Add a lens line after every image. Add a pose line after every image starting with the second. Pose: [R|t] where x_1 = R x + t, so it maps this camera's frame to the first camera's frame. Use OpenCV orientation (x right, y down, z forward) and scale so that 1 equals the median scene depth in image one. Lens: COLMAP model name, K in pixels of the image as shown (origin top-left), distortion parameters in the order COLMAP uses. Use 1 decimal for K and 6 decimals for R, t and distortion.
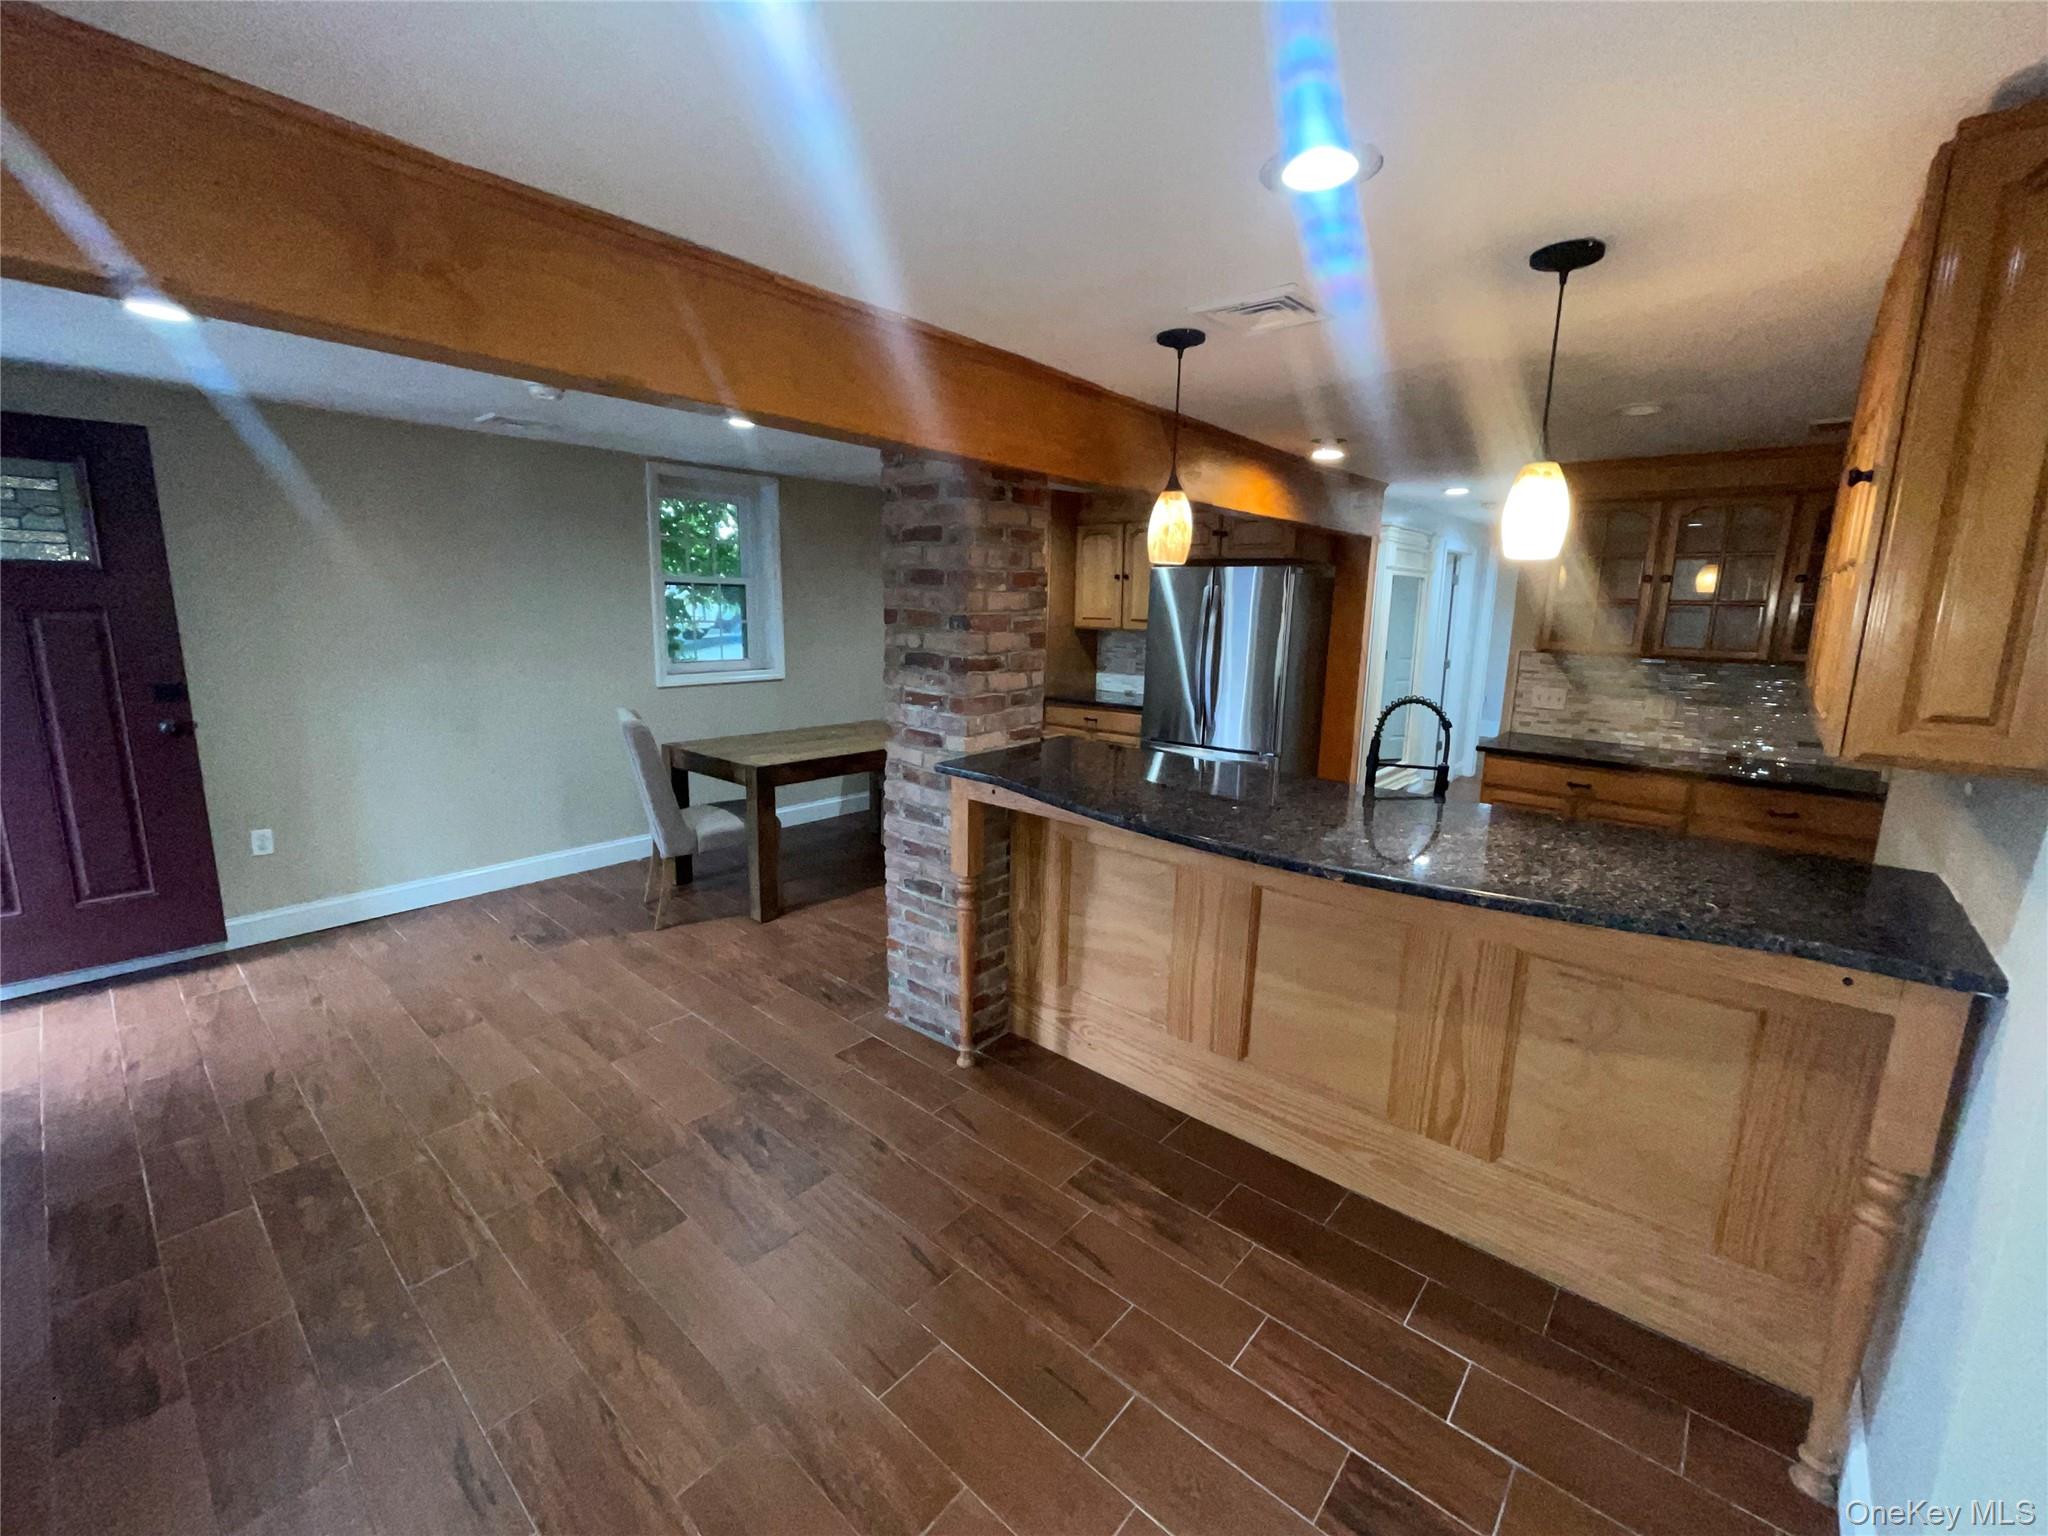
lens RADIAL K [[847.2, 0, 1032.7], [0, 847.2, 751.0], [0, 0, 1]] dist [0.000183, -0.000141]
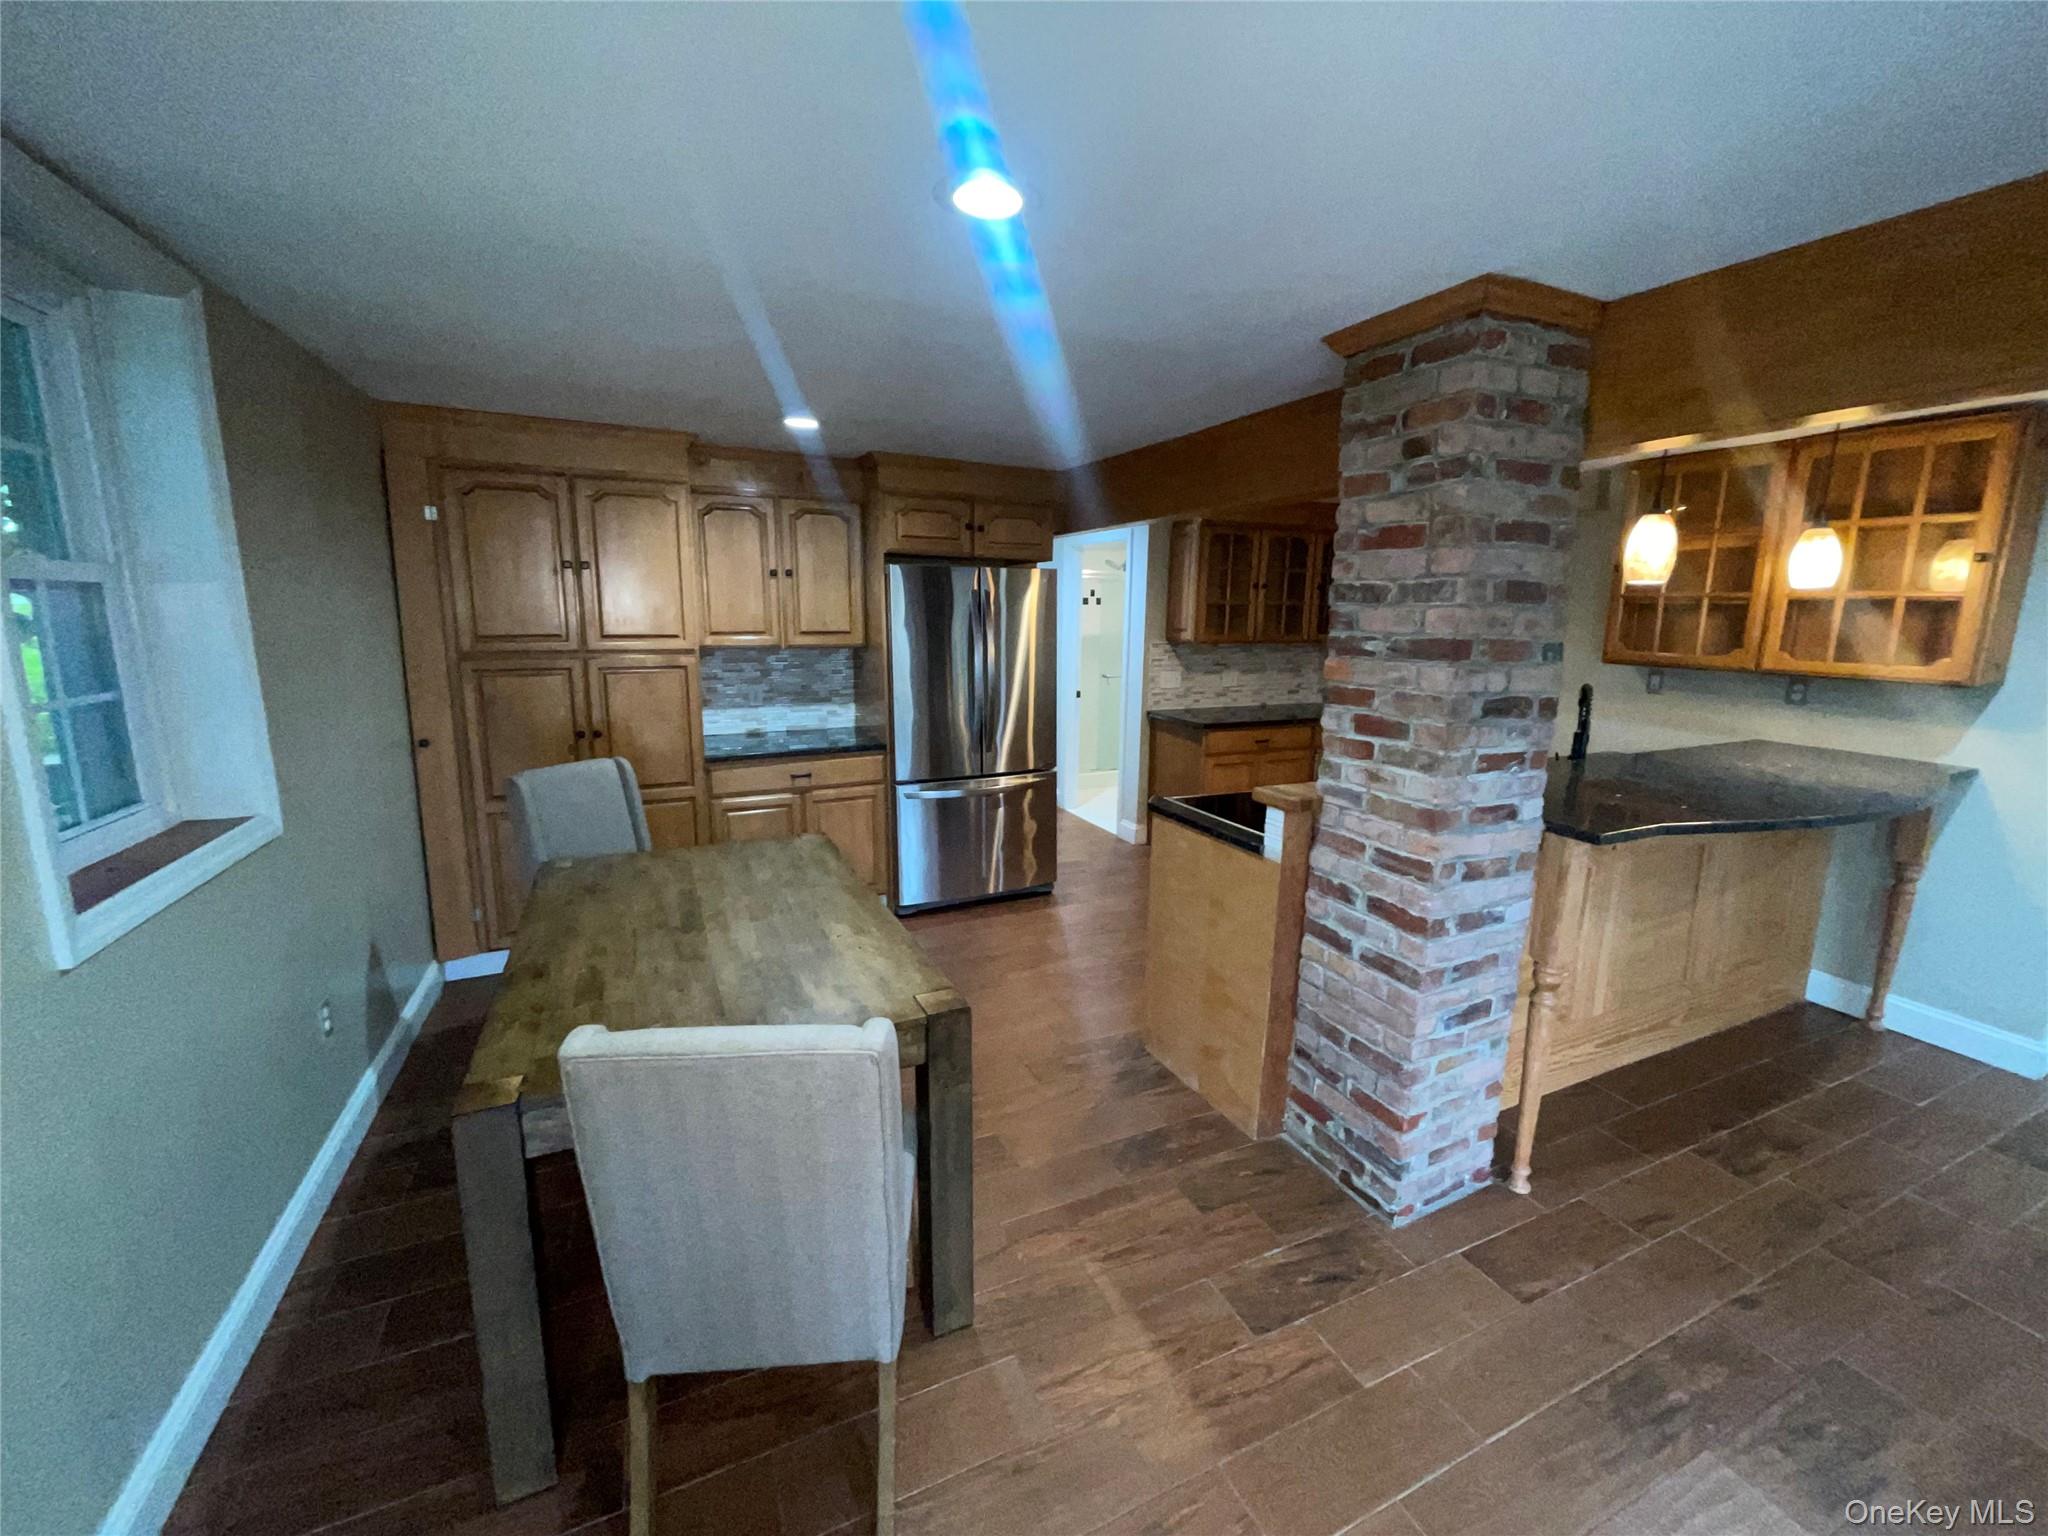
lens RADIAL K [[819.0, 0, 1029.9], [0, 819.0, 753.8], [0, 0, 1]] dist [0.000431, -0.000081]
pose [[0.415651, -0.178615, 0.891813, -0.883138], [0.158470, 0.979751, 0.122369, -0.208546], [-0.895612, 0.090463, 0.435540, 1.015088]]
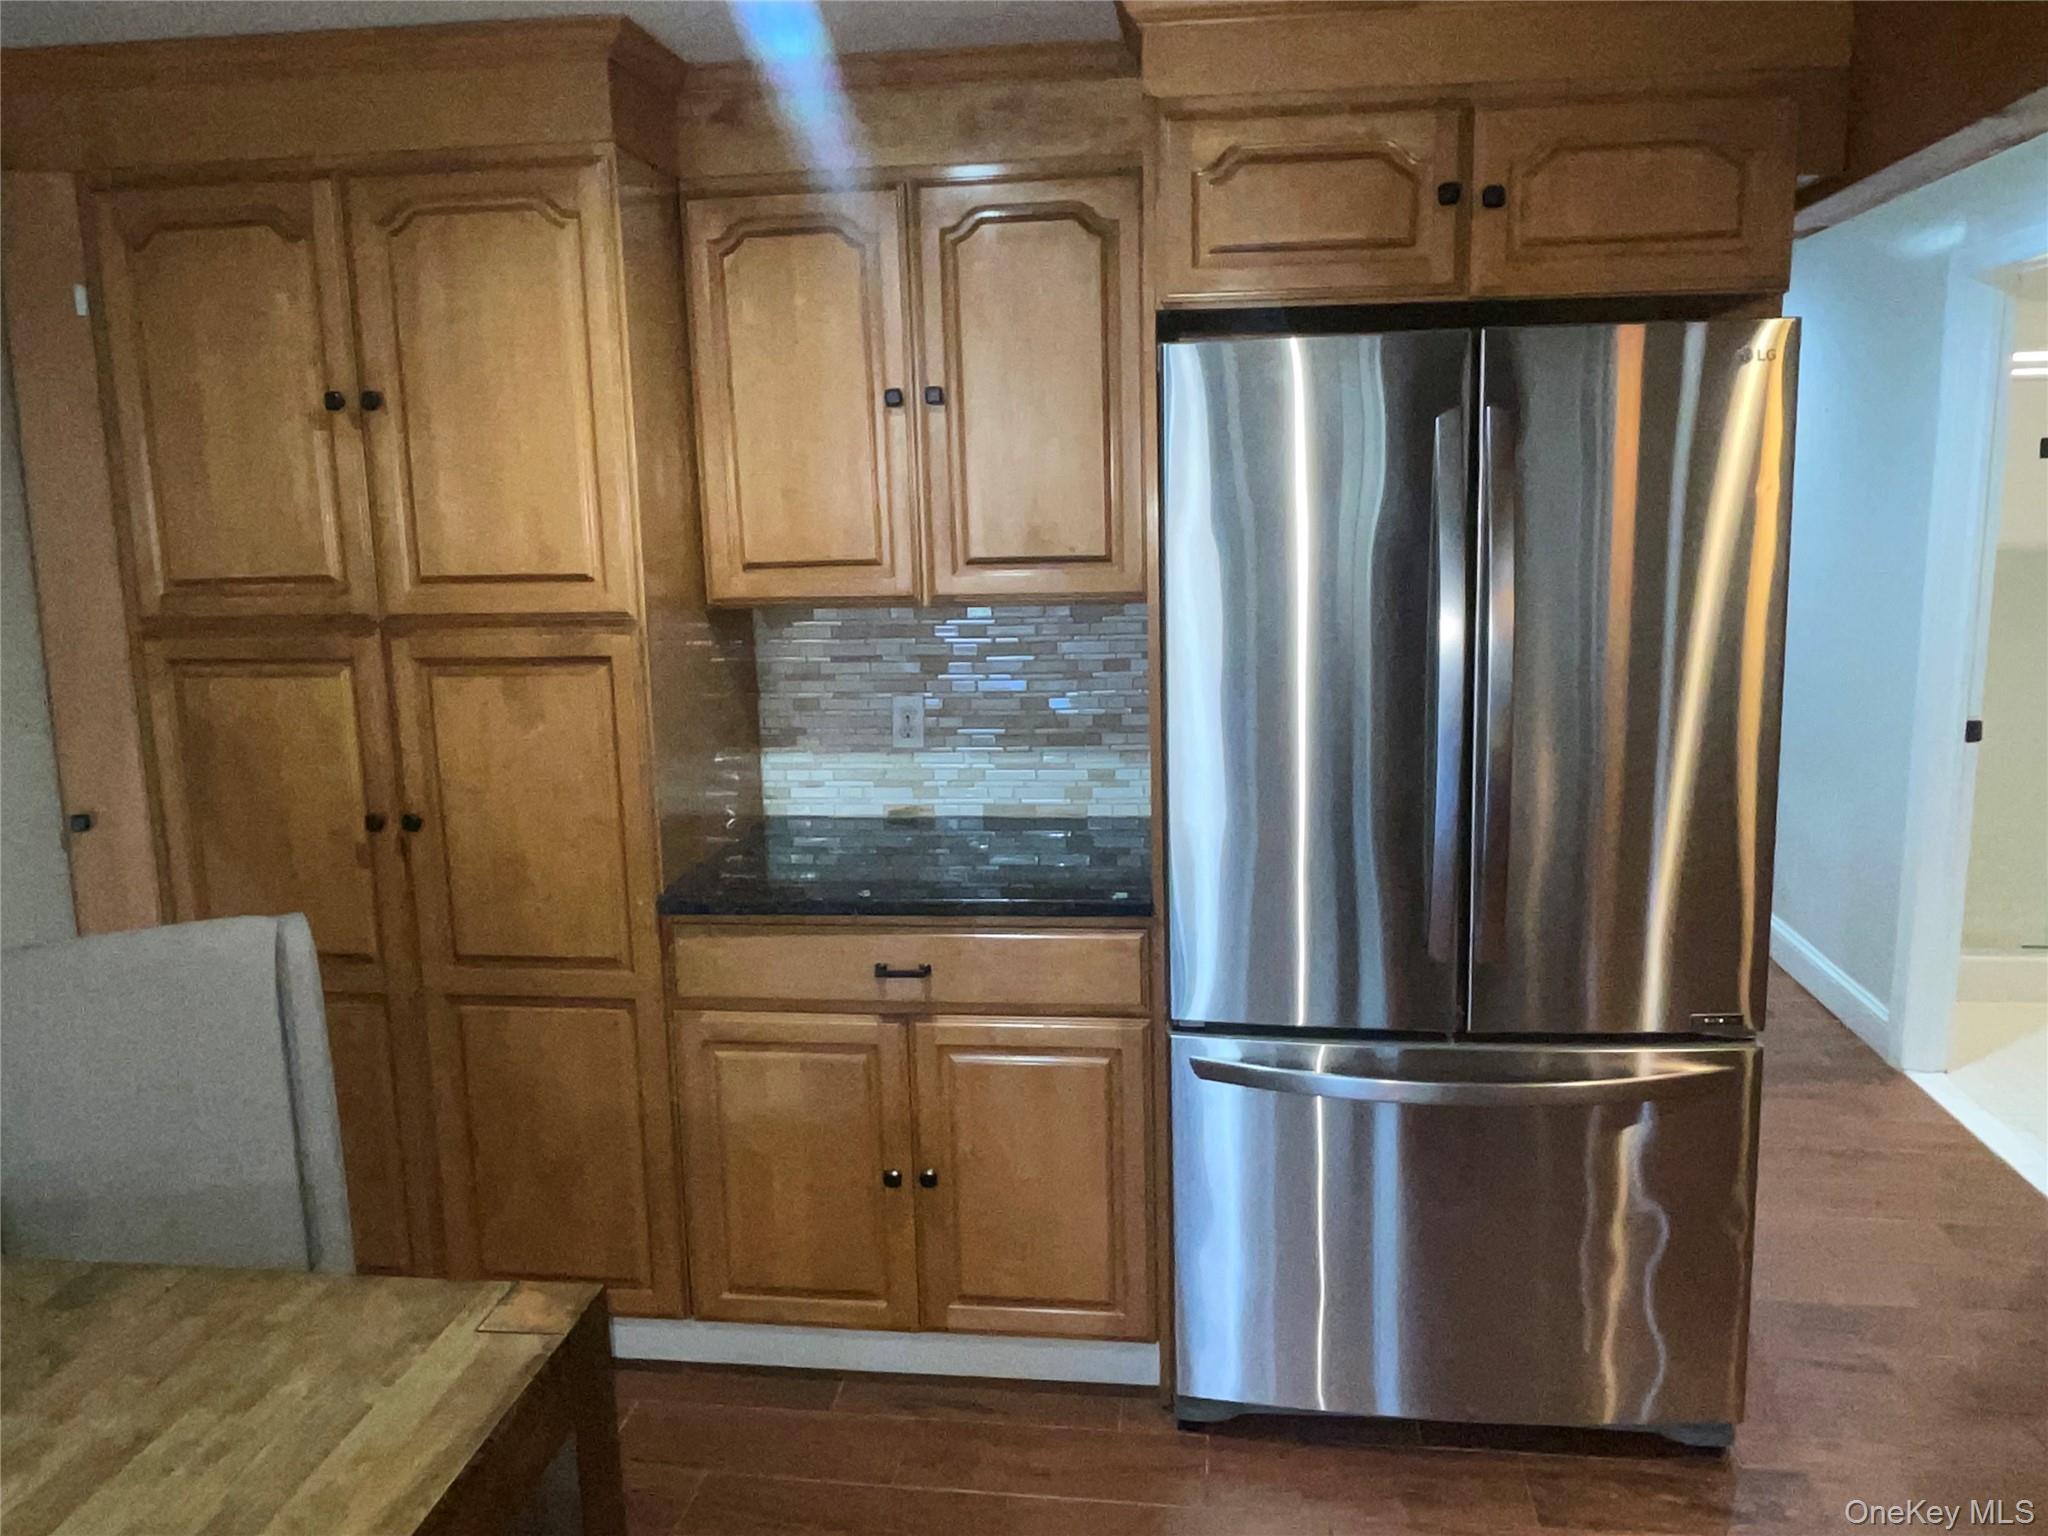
lens RADIAL K [[1477.7, 0, 1019.0], [0, 1477.7, 760.4], [0, 0, 1]] dist [0.009537, 0.002880]
pose [[0.843126, -0.136021, 0.520227, -0.230925], [0.136661, 0.989914, 0.037342, -0.210837], [-0.520059, 0.039611, 0.853211, 1.169321]]
